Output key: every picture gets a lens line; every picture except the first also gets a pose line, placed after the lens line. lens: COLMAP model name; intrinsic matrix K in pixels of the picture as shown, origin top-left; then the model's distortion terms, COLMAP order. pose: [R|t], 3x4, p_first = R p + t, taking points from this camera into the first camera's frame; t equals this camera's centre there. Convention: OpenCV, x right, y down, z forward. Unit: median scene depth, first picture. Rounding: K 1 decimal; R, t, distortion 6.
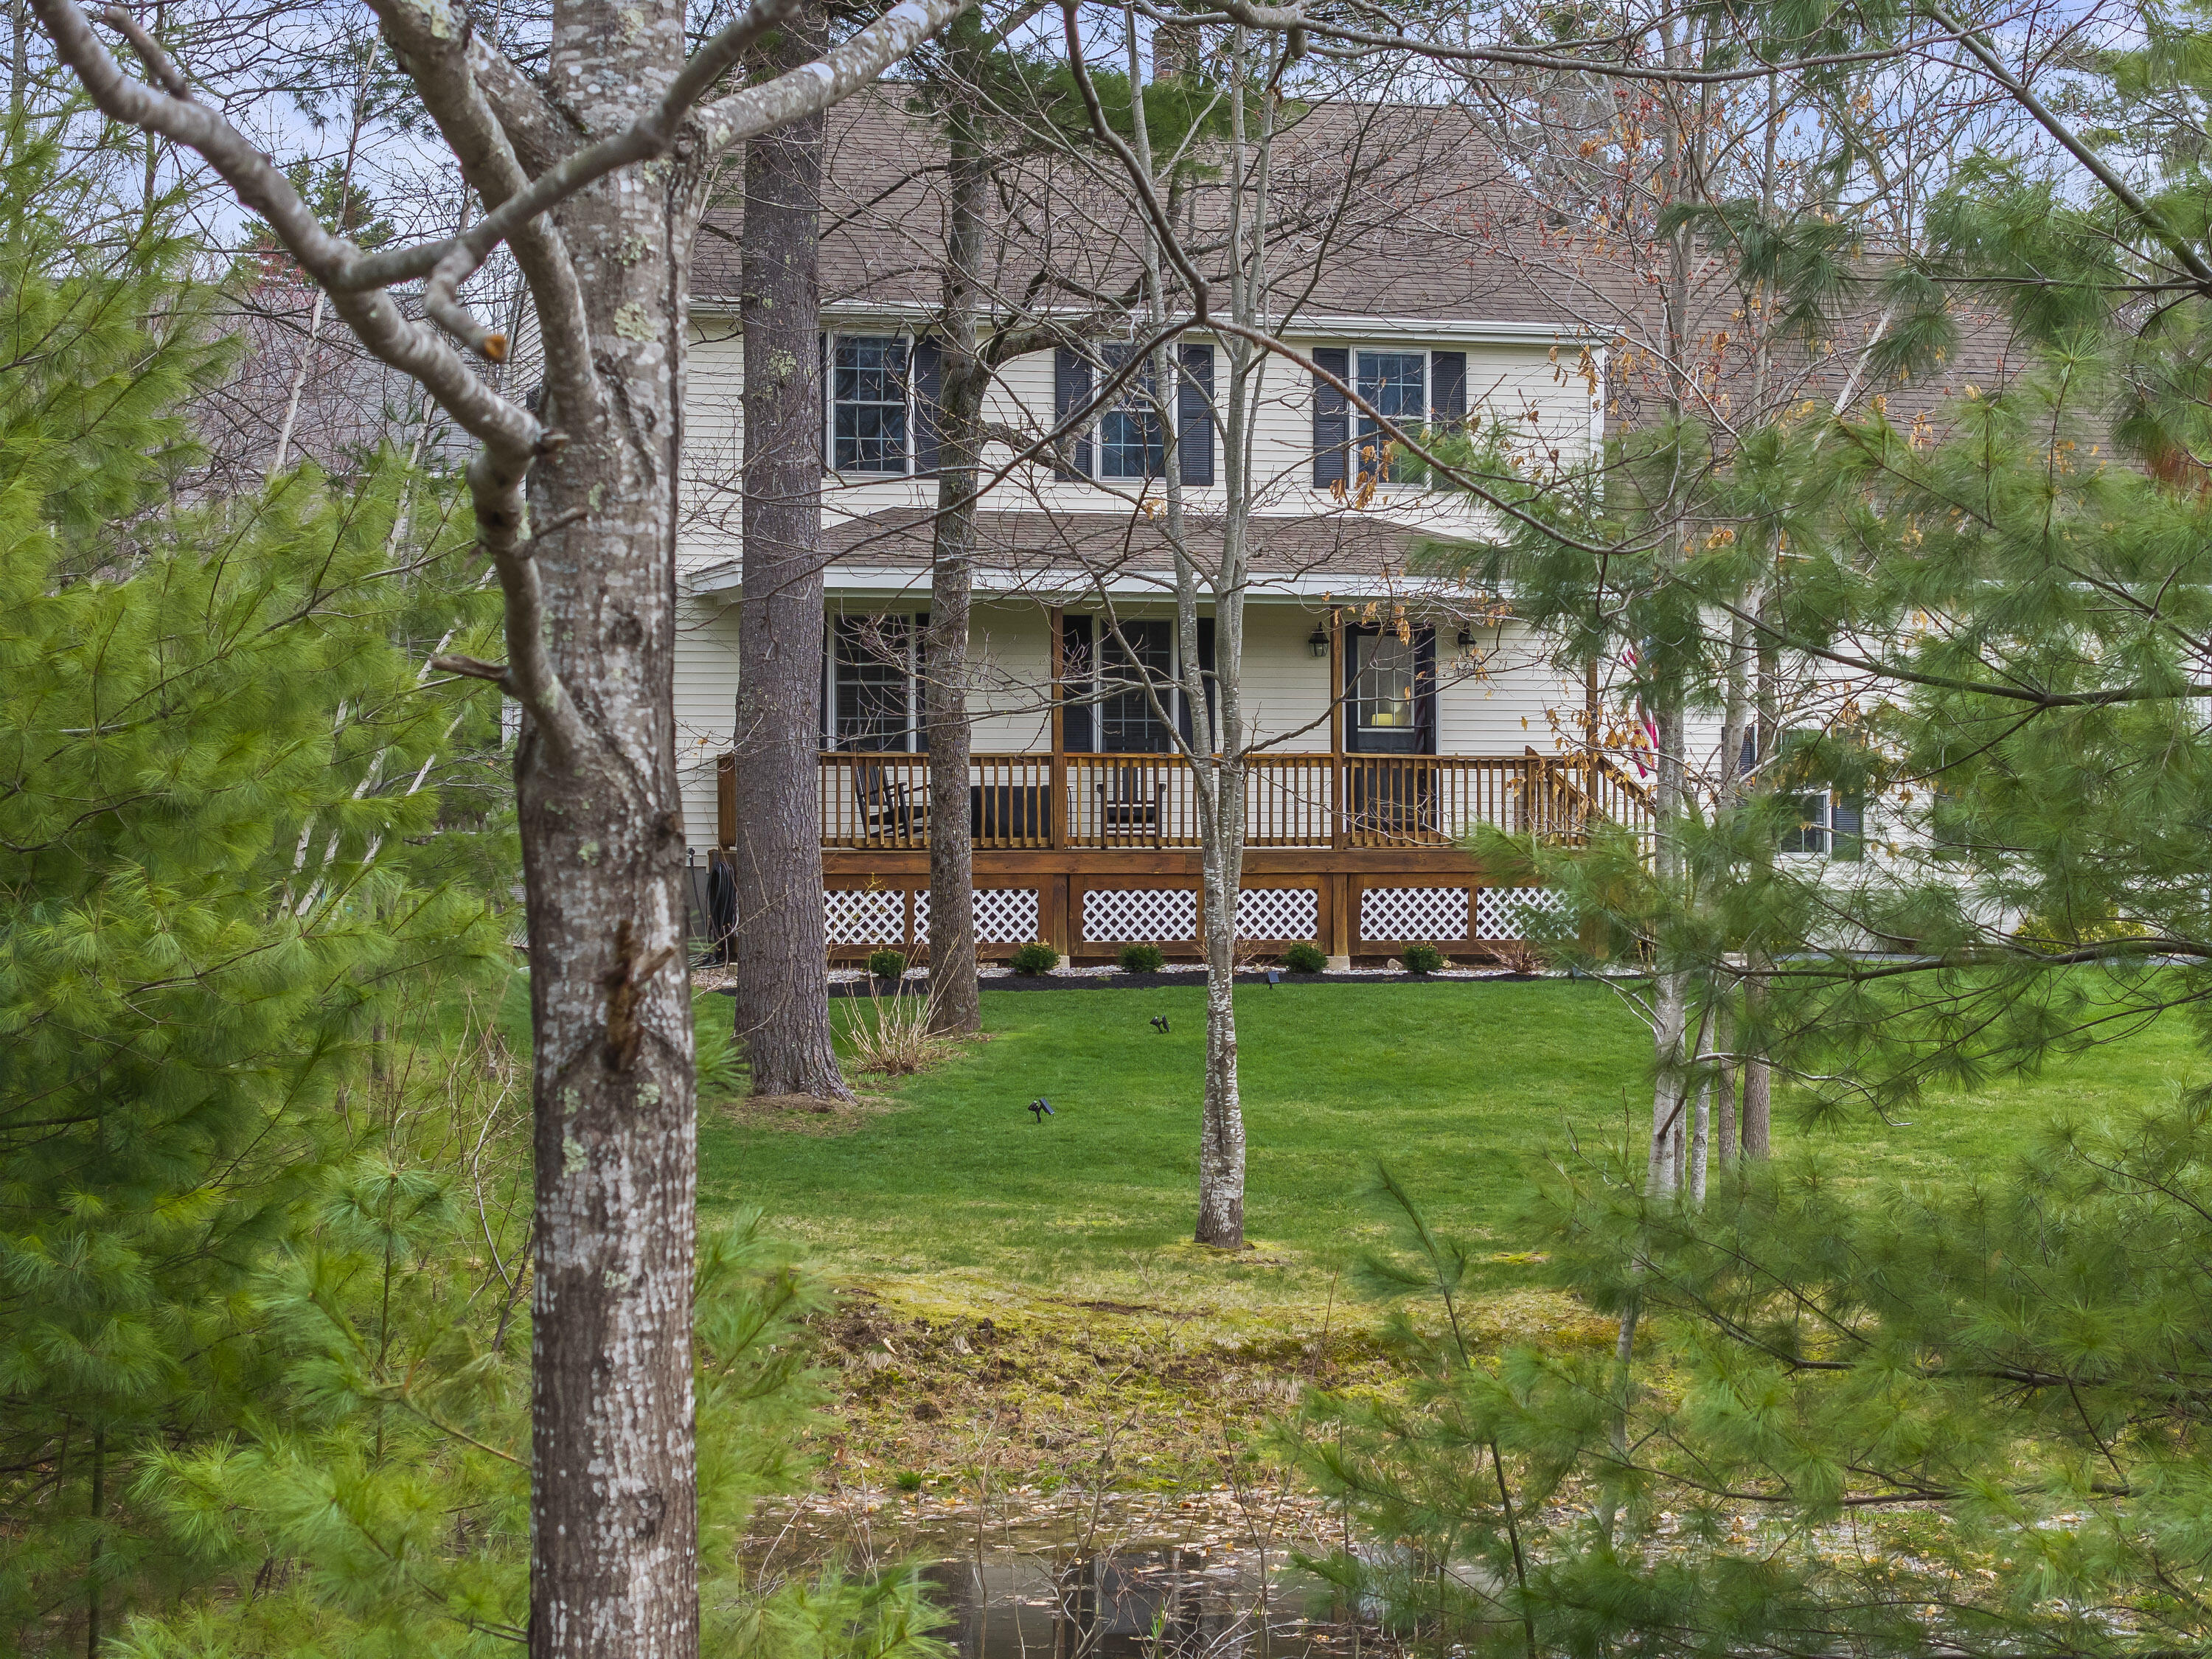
lens RADIAL K [[4433.3, 0, 1106.7], [0, 4433.3, 827.0], [0, 0, 1]] dist [-0.252767, 0.000000]
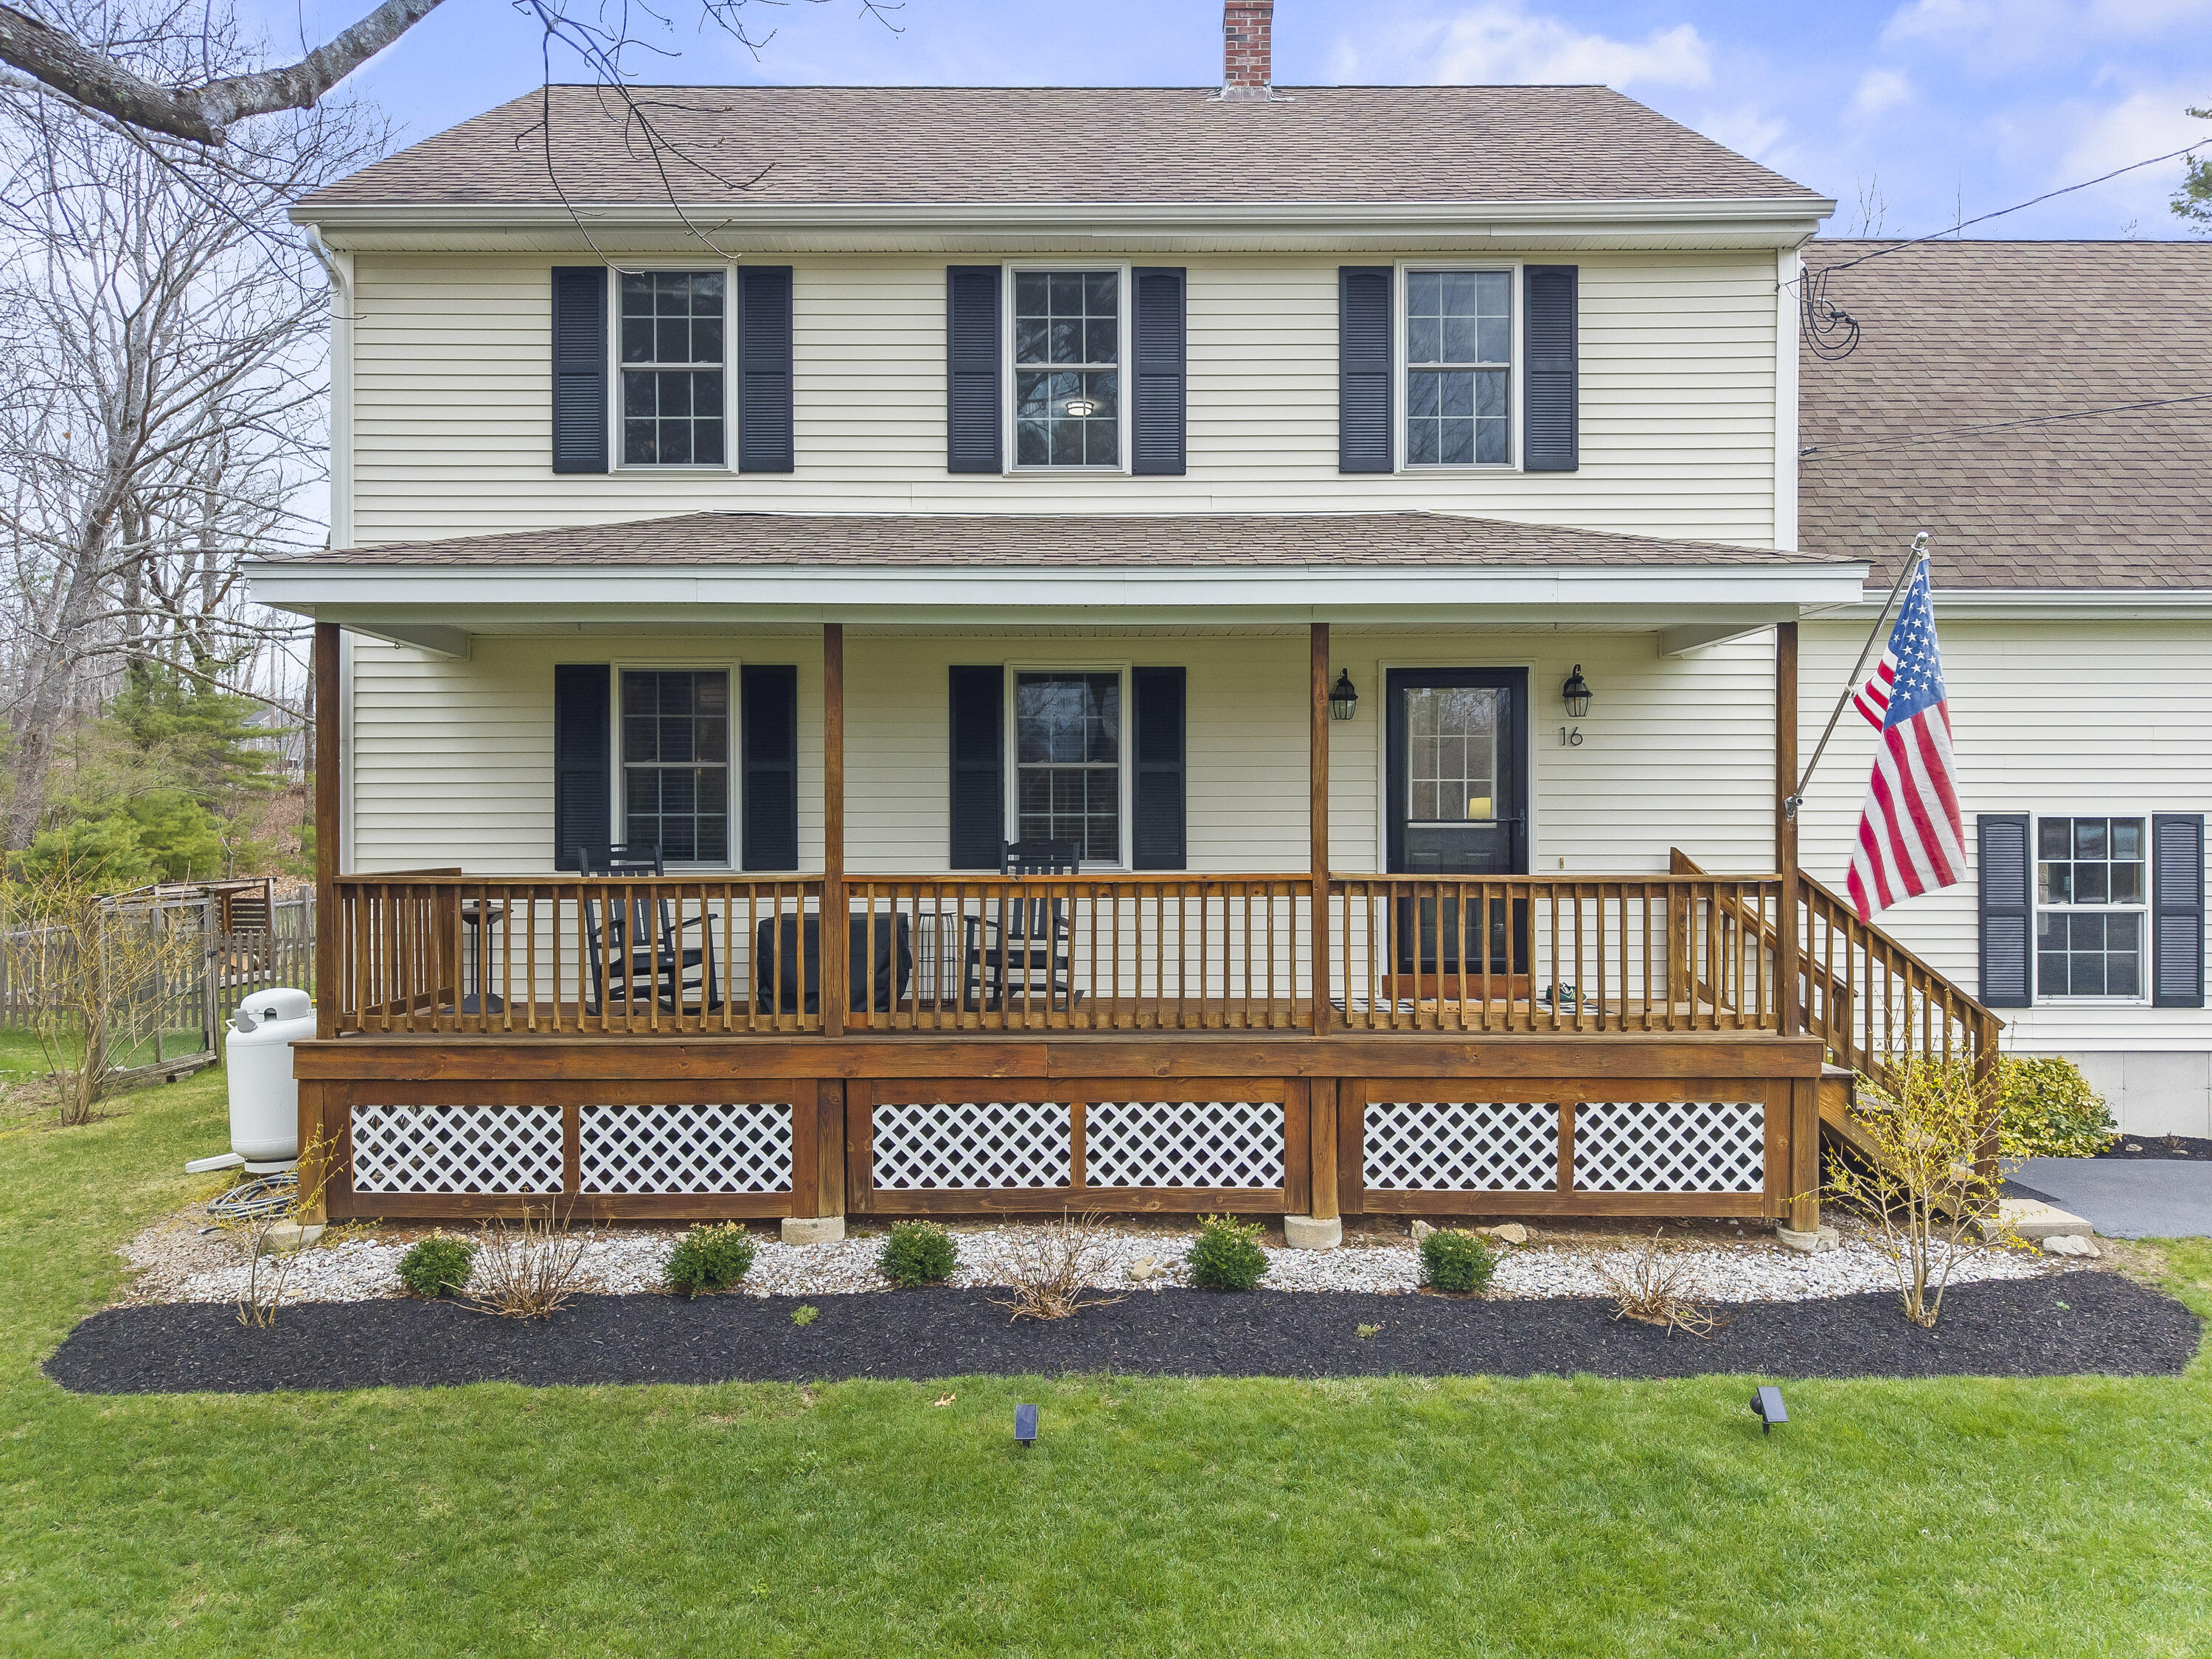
lens RADIAL K [[1505.9, 0, 1094.3], [0, 1505.9, 817.3], [0, 0, 1]] dist [0.035244, -0.039246]
pose [[0.955911, -0.001901, -0.293649, 0.082356], [0.001504, 0.999998, -0.001577, -0.023986], [0.293652, 0.001066, 0.955912, 0.795171]]
